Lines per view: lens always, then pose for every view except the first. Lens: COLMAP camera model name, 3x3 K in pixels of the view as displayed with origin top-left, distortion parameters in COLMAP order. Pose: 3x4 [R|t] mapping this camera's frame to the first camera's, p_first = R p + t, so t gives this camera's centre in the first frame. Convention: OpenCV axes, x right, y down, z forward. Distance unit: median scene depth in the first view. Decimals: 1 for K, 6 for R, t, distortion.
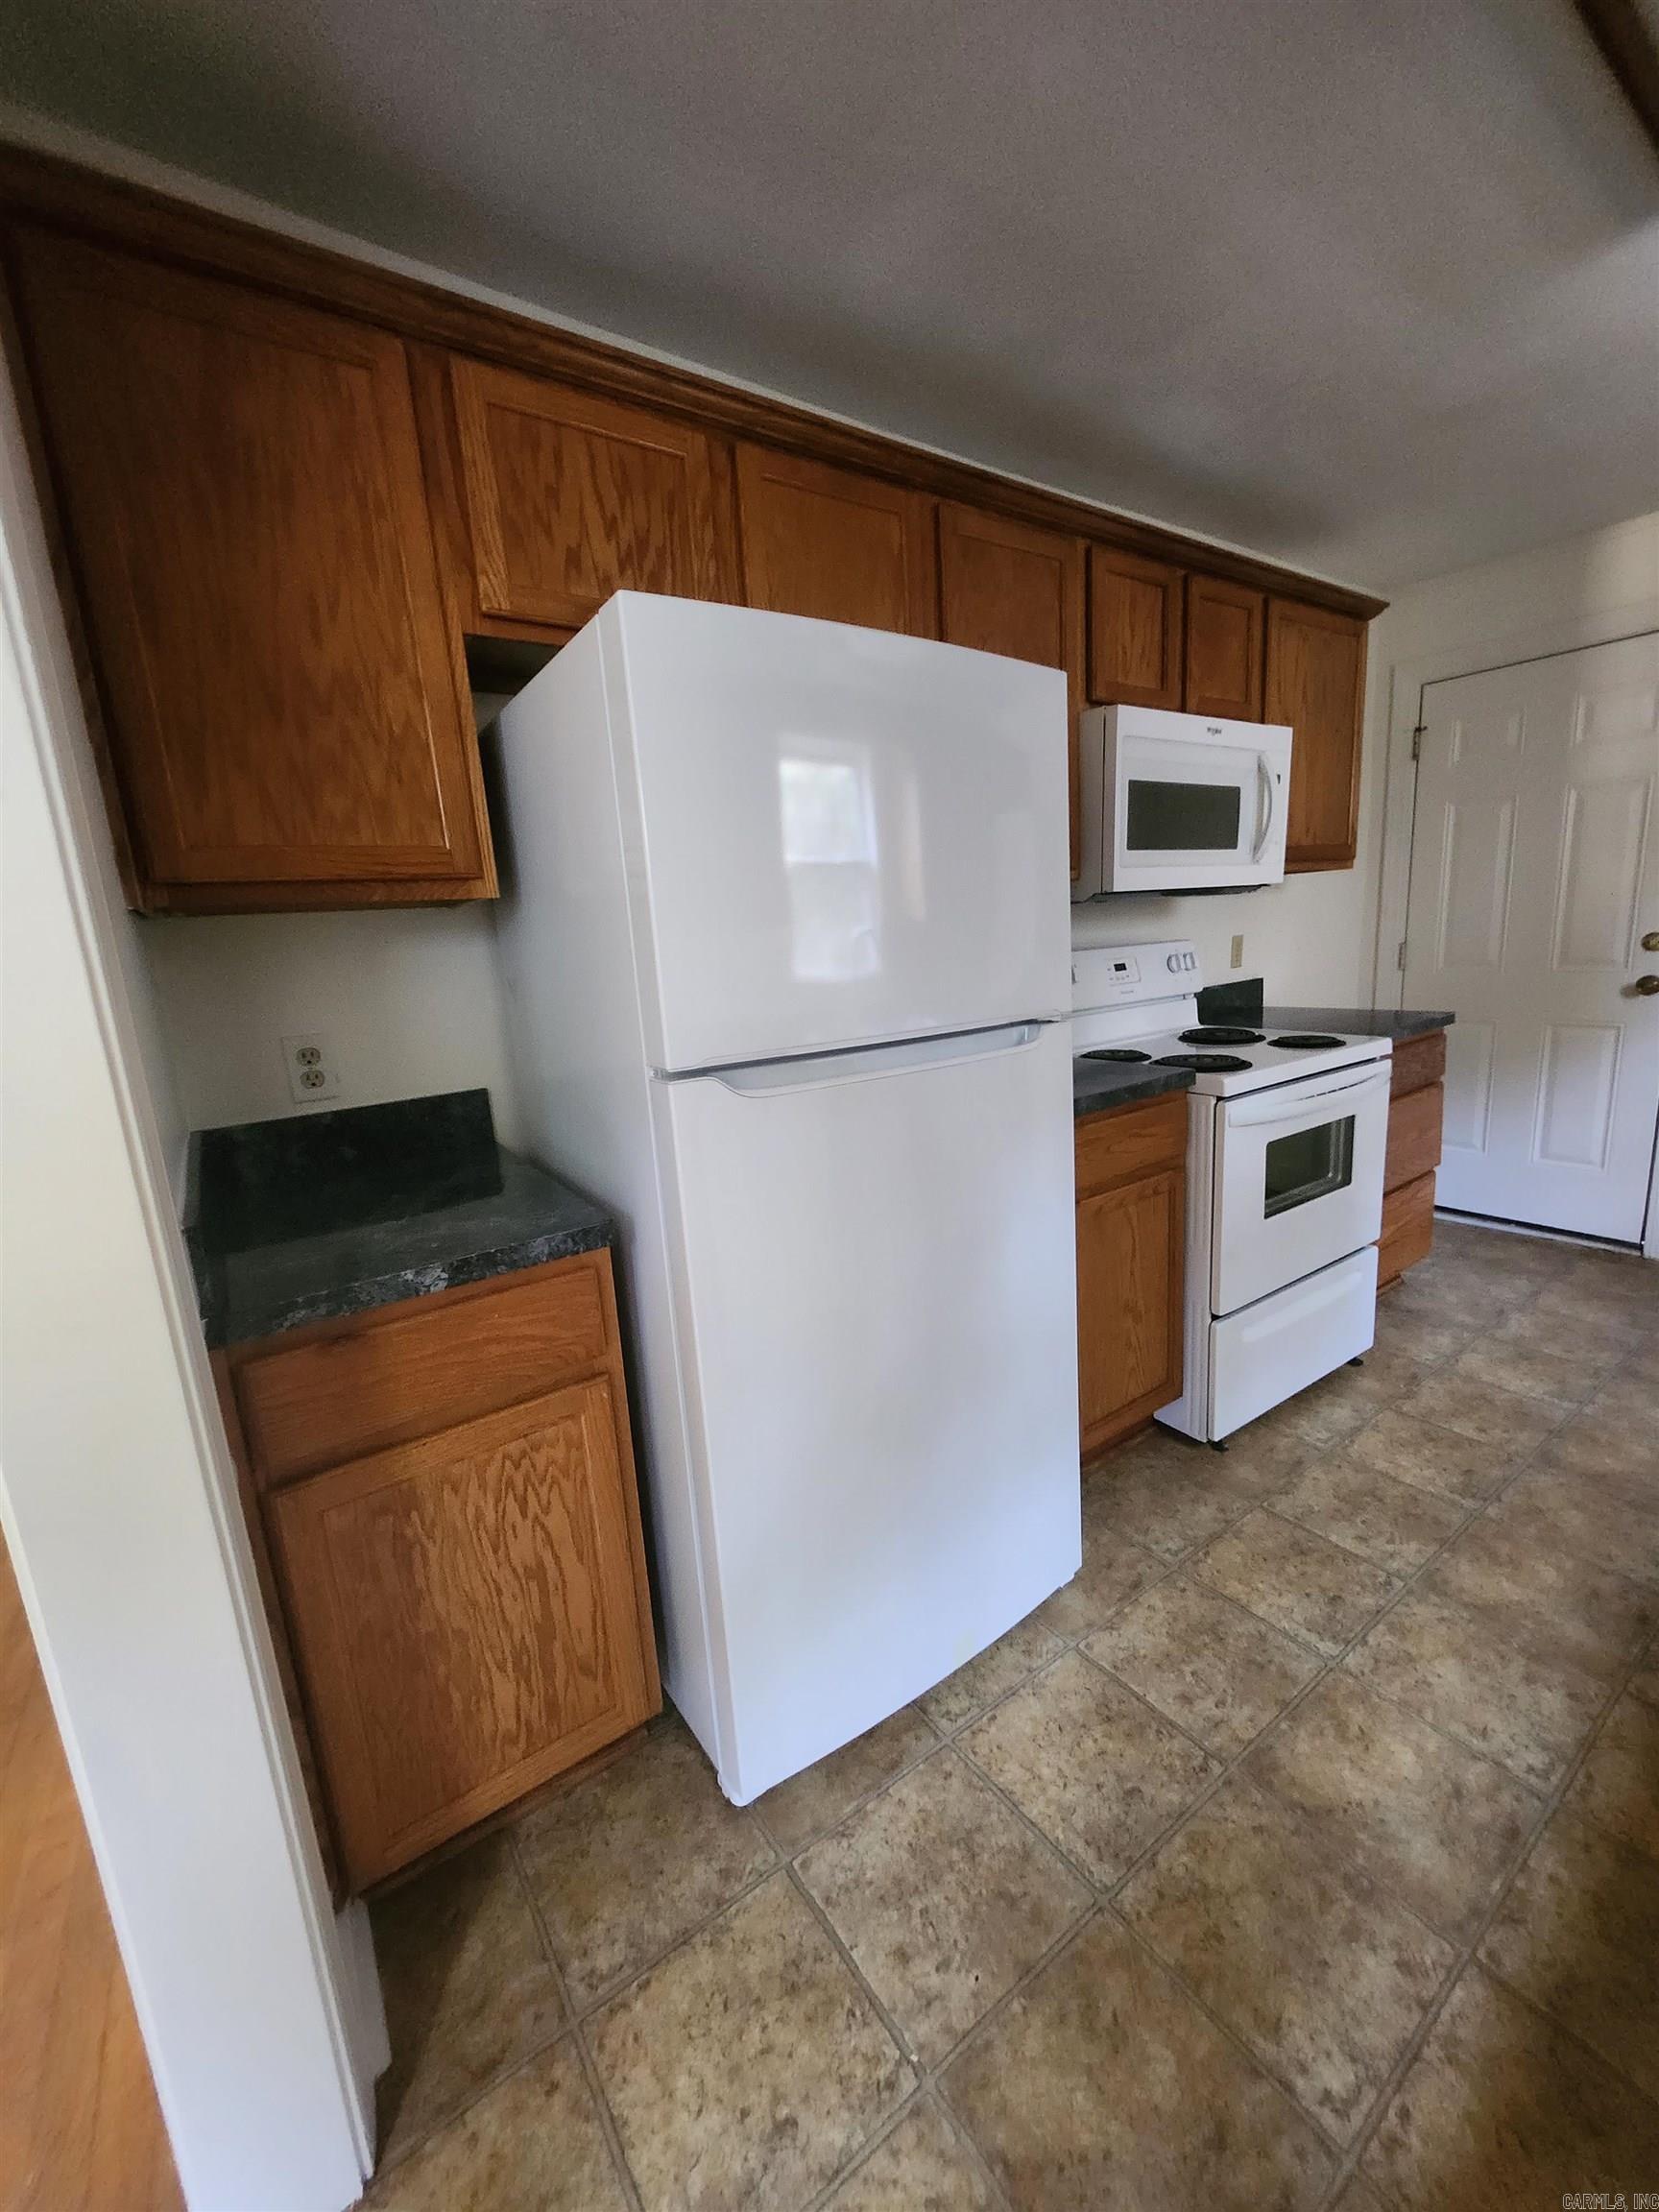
lens RADIAL K [[872.3, 0, 836.3], [0, 872.3, 1109.8], [0, 0, 1]] dist [0.000351, 0.000989]
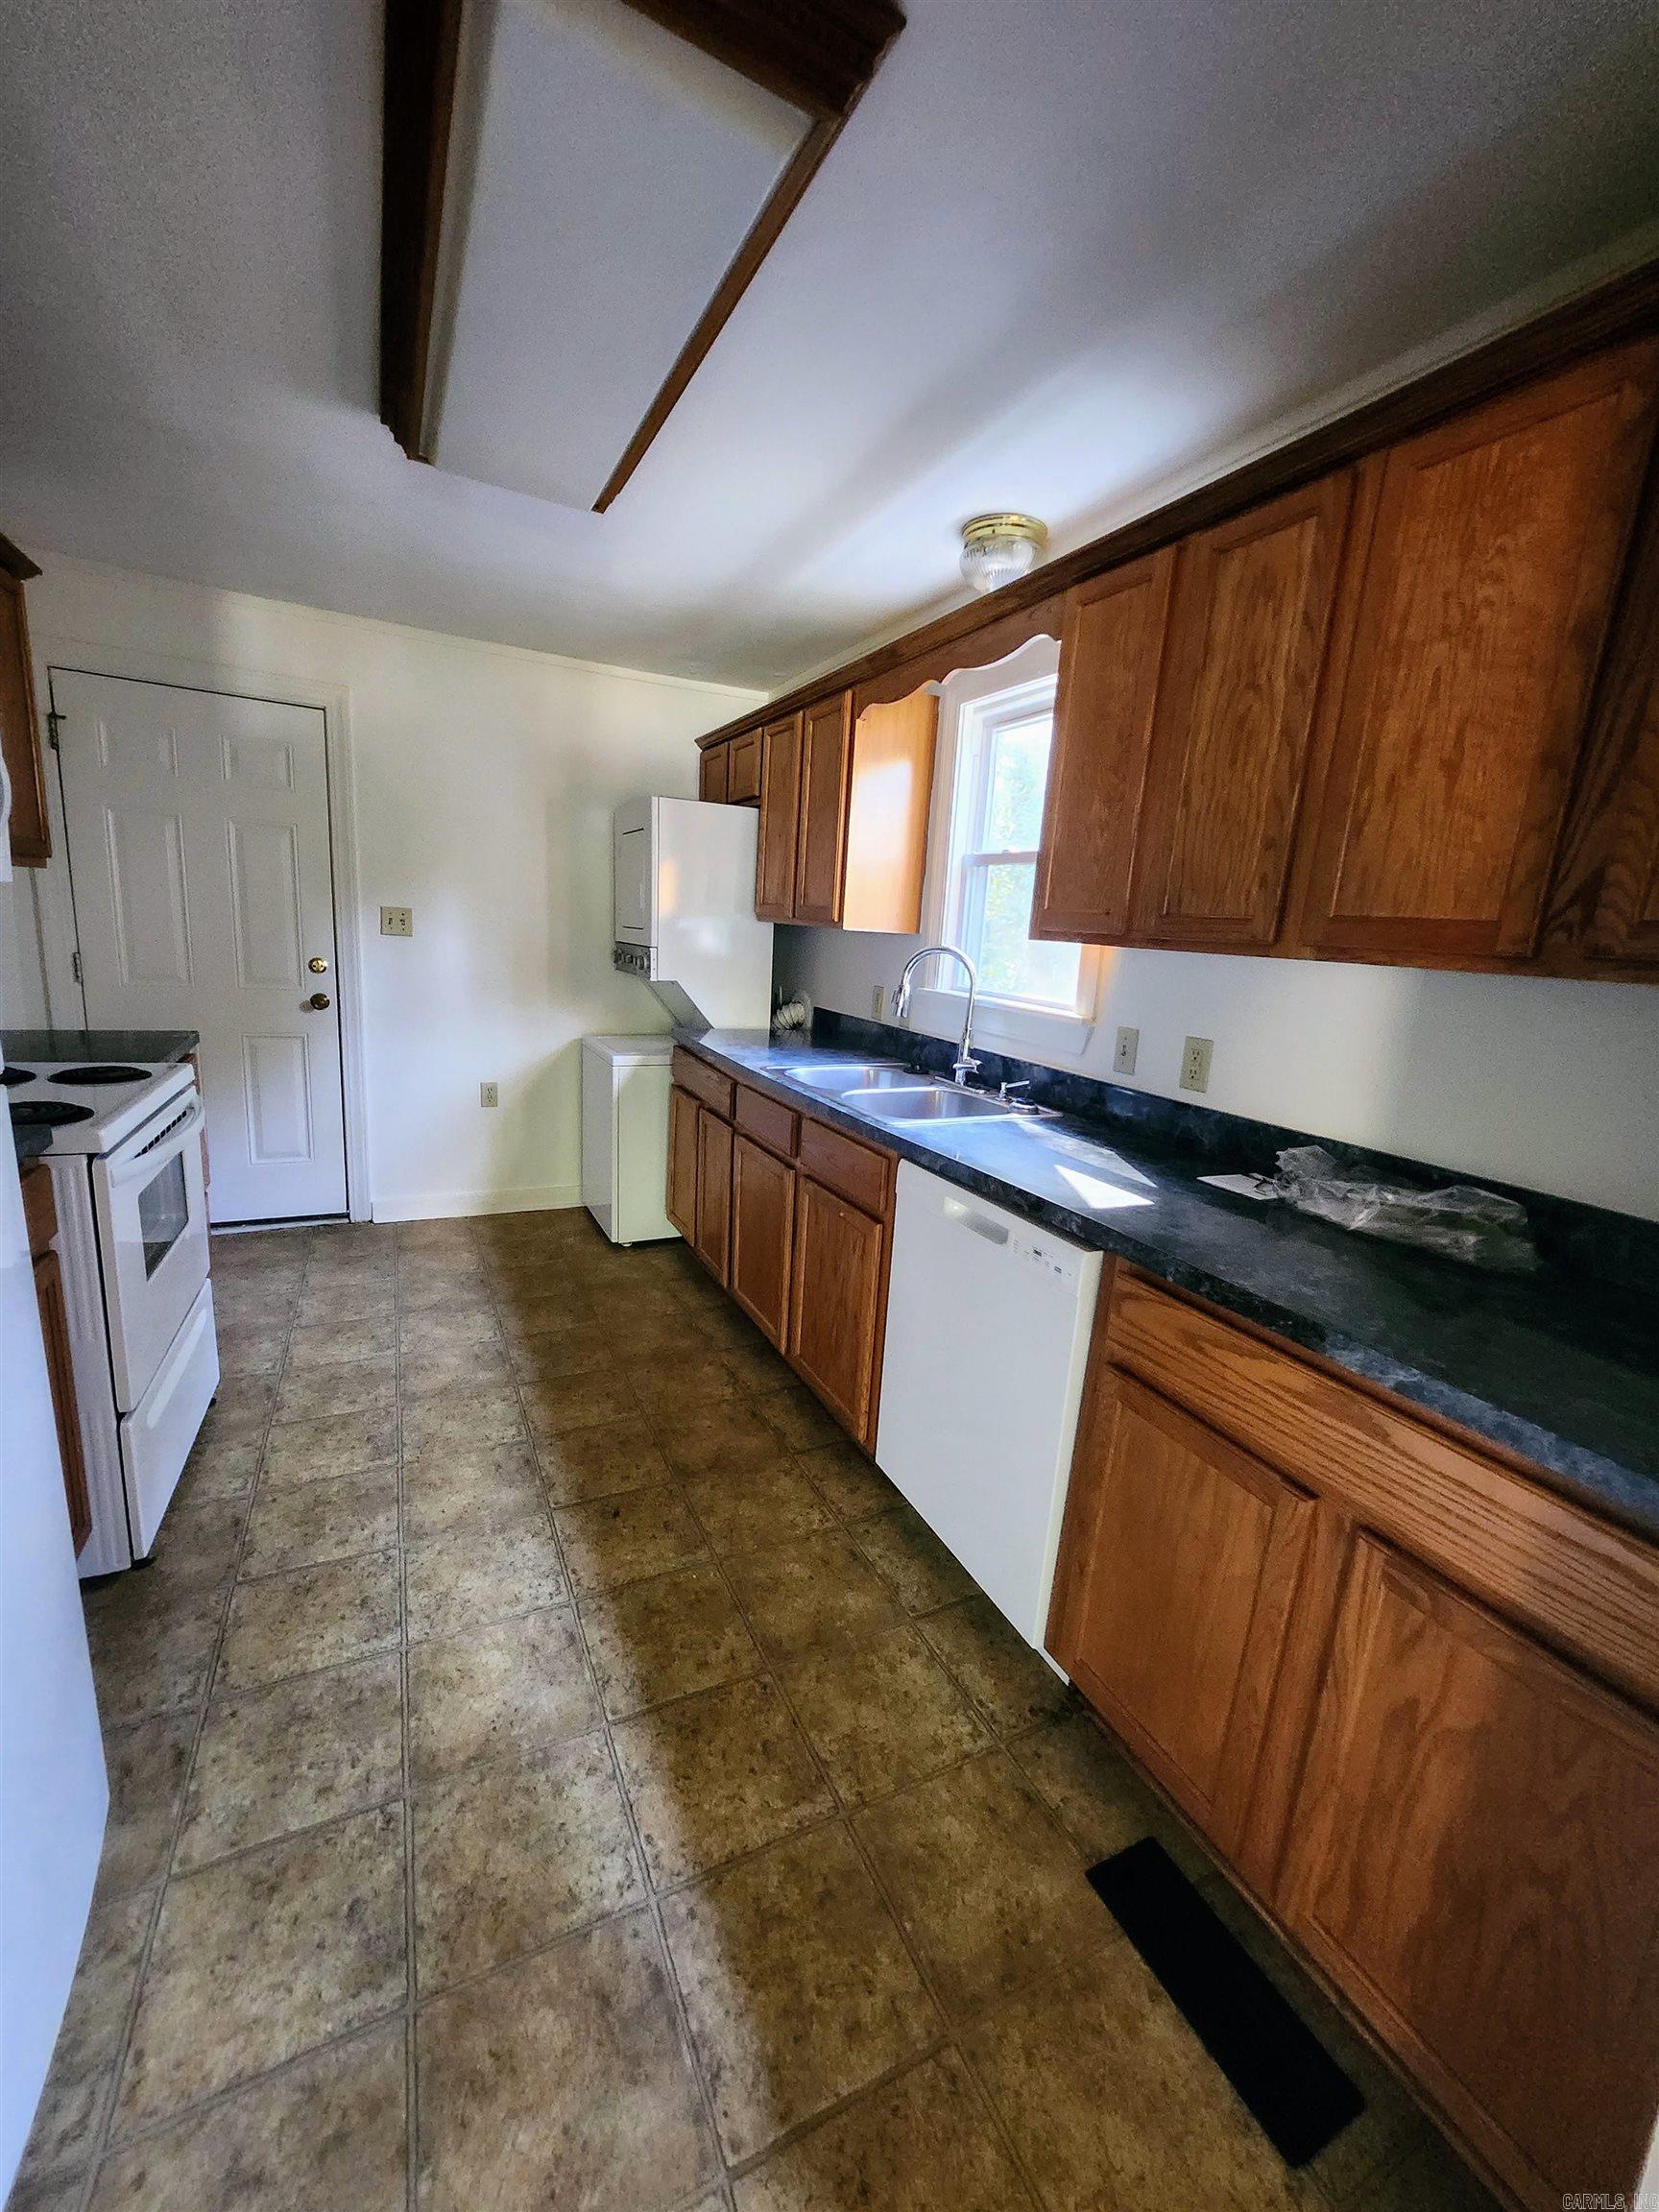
lens RADIAL K [[872.3, 0, 843.2], [0, 872.3, 1112.6], [0, 0, 1]] dist [0.000351, 0.000989]
pose [[0.127655, -0.125595, 0.983834, -0.333139], [0.113647, 0.987269, 0.111287, -0.079364], [-0.985286, 0.097604, 0.140303, 0.231291]]
